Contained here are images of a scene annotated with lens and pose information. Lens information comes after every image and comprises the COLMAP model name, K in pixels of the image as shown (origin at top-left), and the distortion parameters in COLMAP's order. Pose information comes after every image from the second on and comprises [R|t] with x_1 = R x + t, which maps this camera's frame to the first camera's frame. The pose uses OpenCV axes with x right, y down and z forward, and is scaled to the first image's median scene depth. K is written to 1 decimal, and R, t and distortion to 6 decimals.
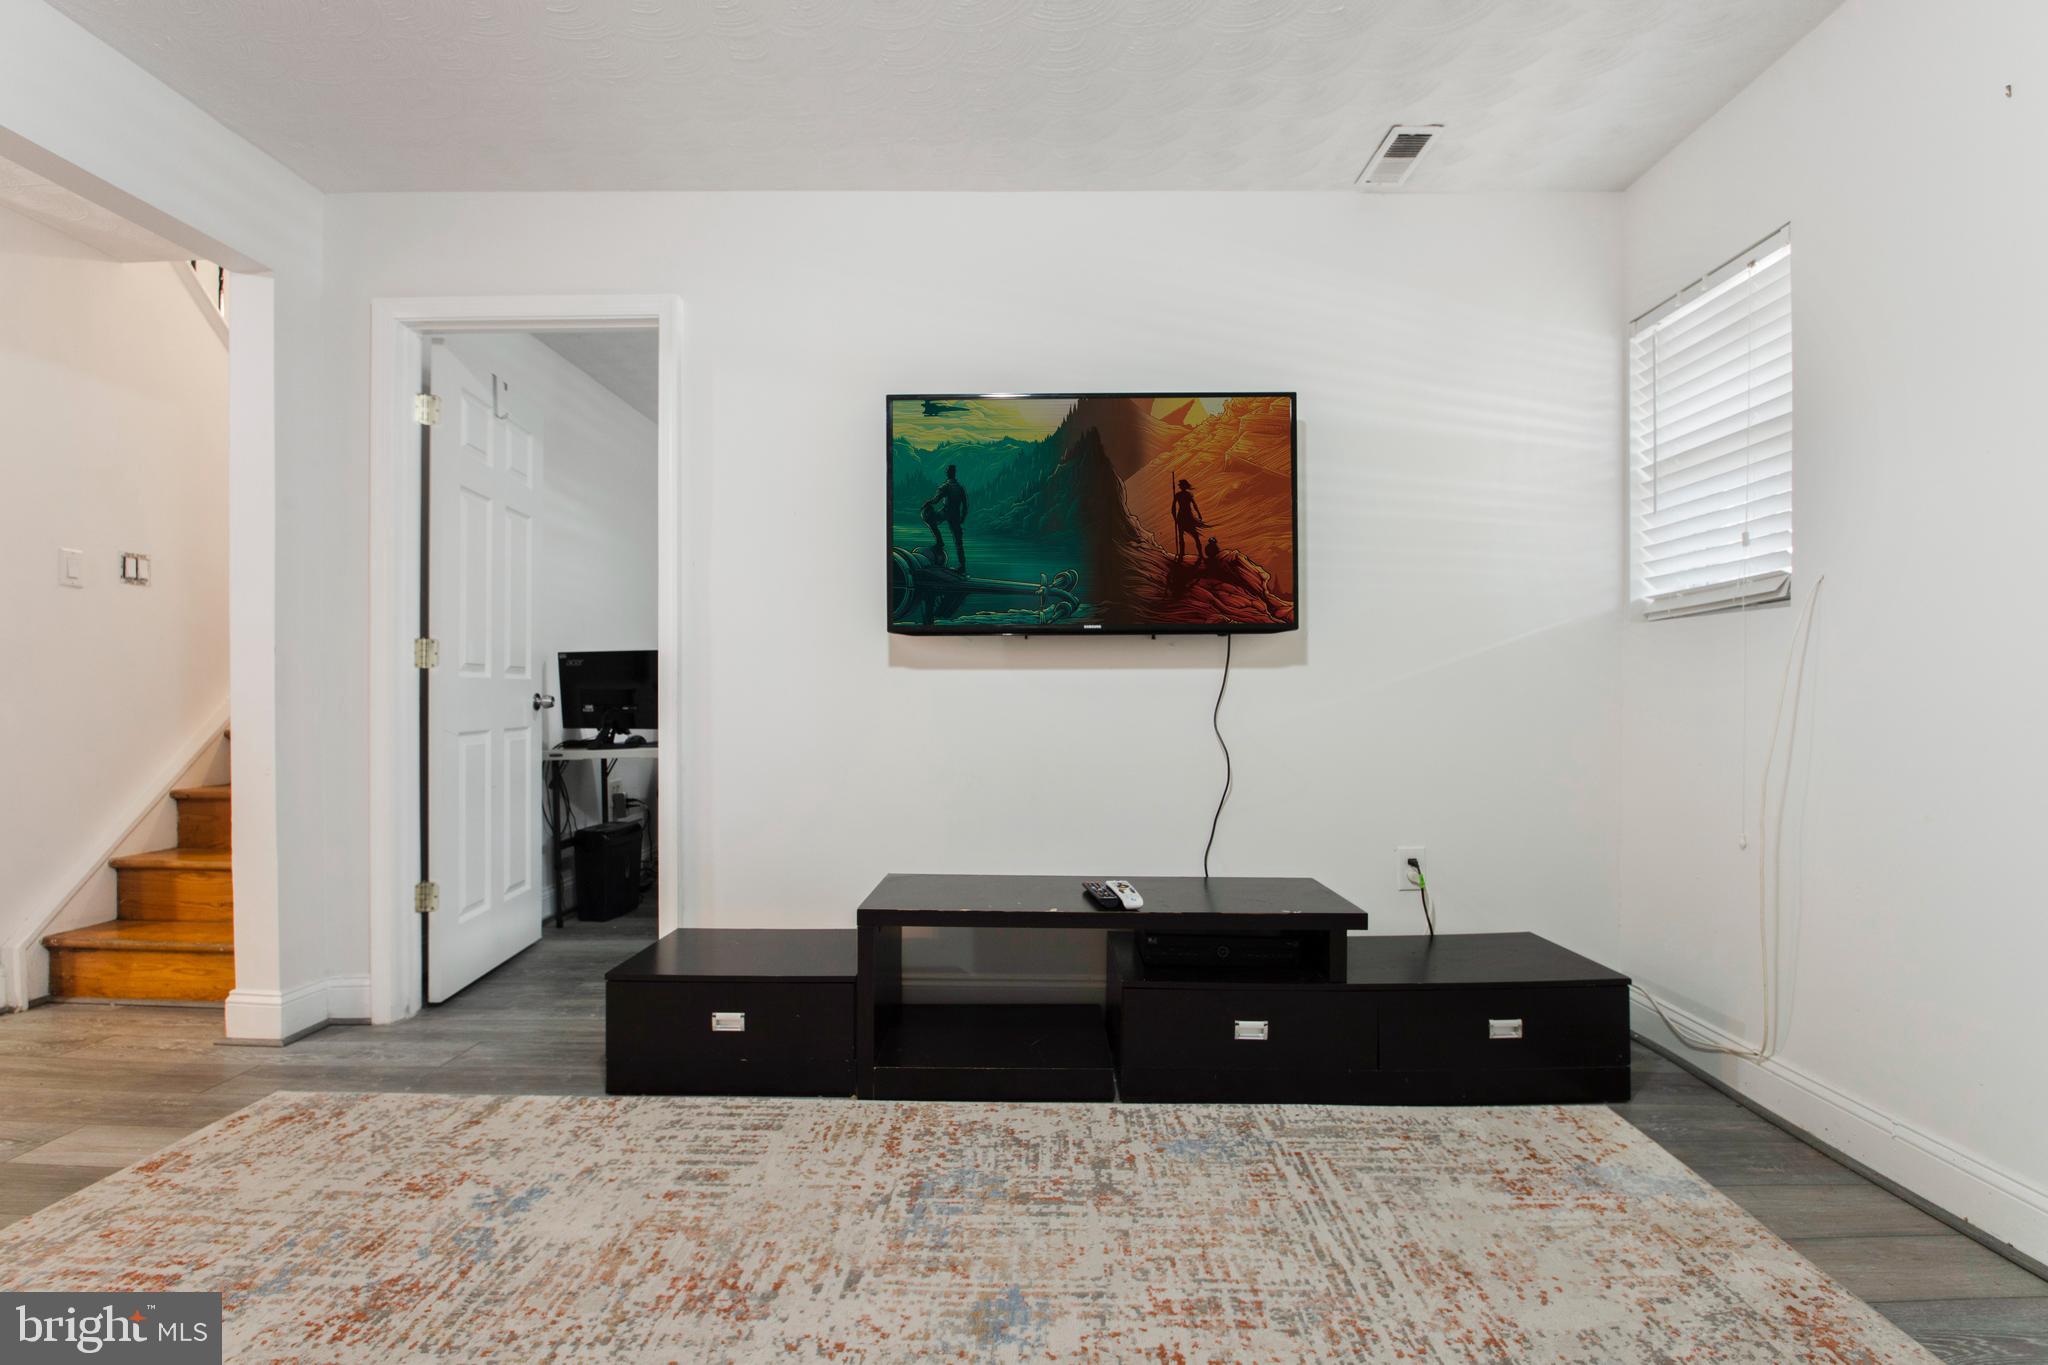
lens RADIAL K [[915.1, 0, 1034.6], [0, 915.1, 691.9], [0, 0, 1]] dist [-0.023828, -0.003759]
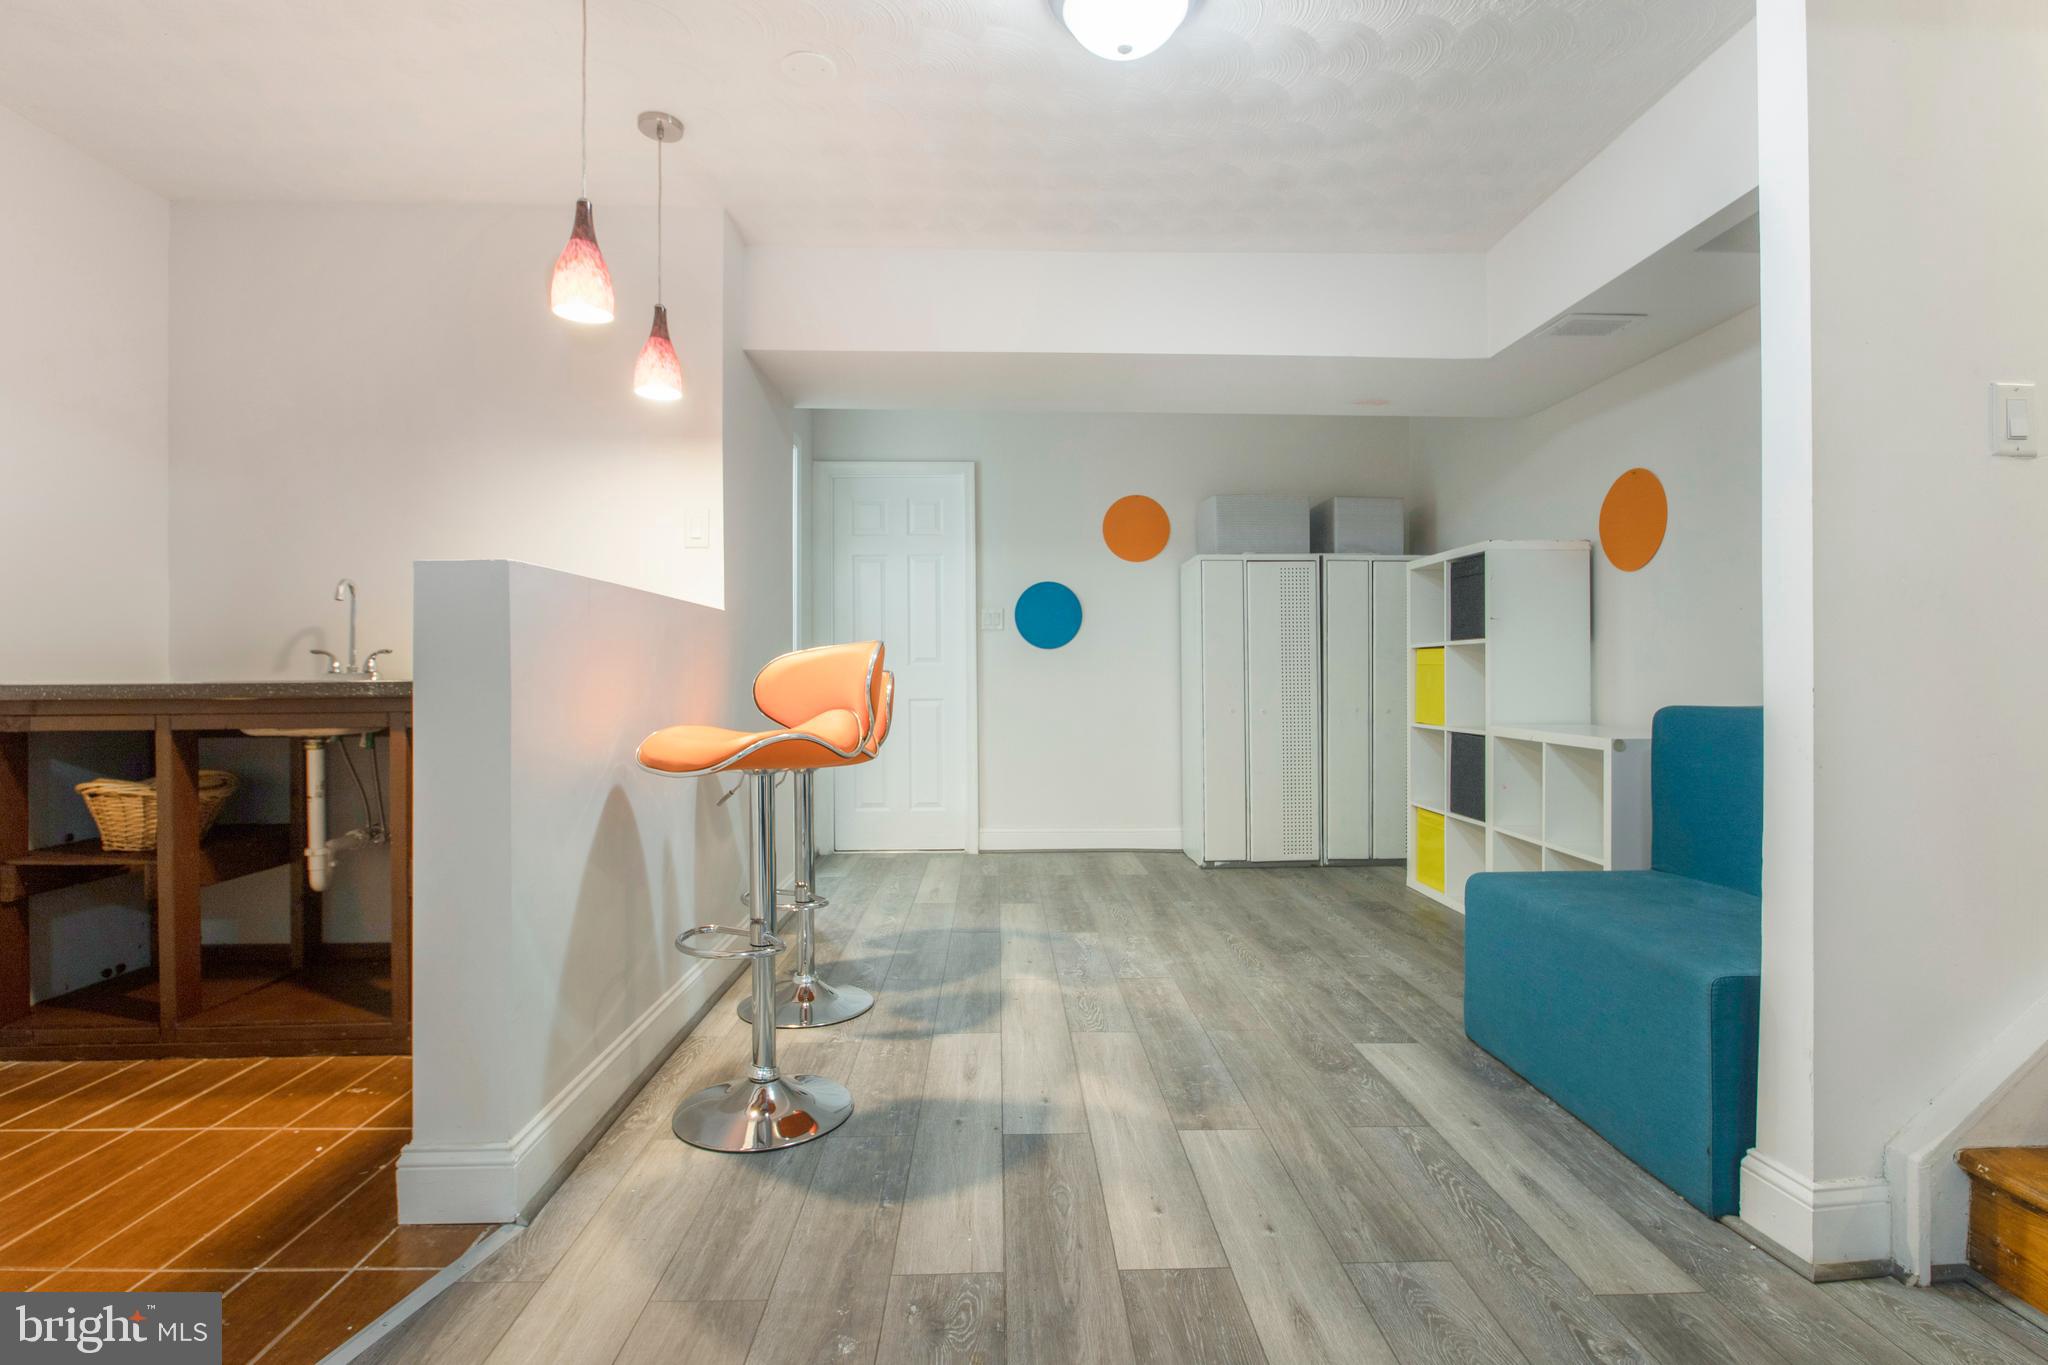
lens RADIAL K [[1033.8, 0, 1029.5], [0, 1033.8, 683.6], [0, 0, 1]] dist [-0.004626, -0.001270]
pose [[0.042113, 0.009118, -0.999071, -0.795526], [0.007148, 0.999930, 0.009427, 0.000169], [0.999087, -0.007538, 0.042045, 0.624645]]
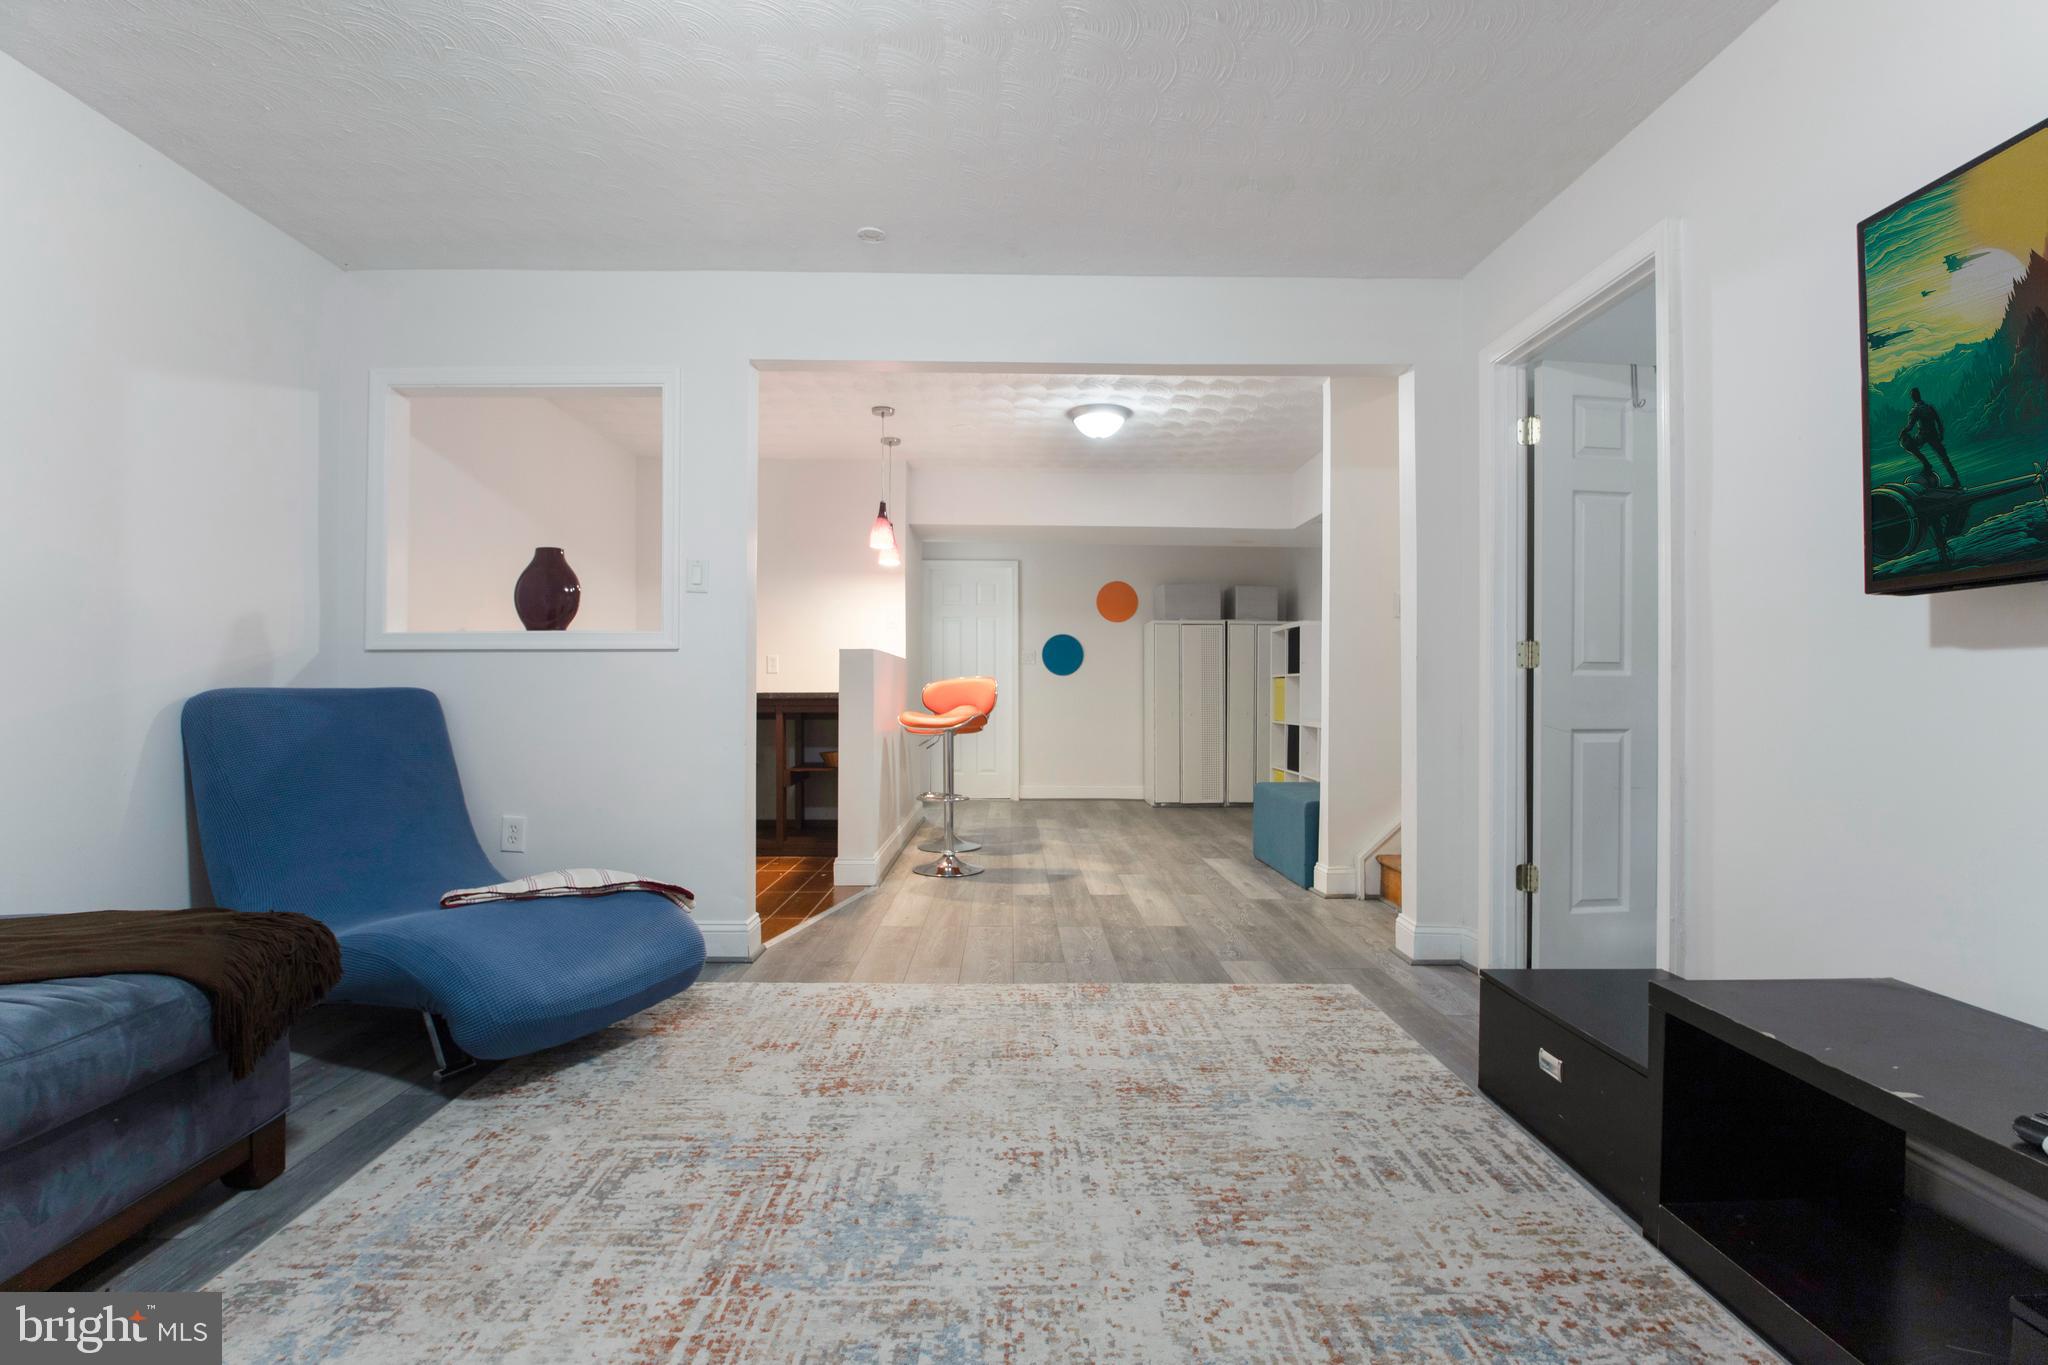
lens RADIAL K [[915.1, 0, 1030.9], [0, 915.1, 696.4], [0, 0, 1]] dist [-0.023828, -0.003759]
pose [[0.030246, 0.005663, -0.999526, 0.572854], [0.000242, 0.999984, 0.005673, 0.001680], [0.999542, -0.000413, 0.030244, 0.521187]]
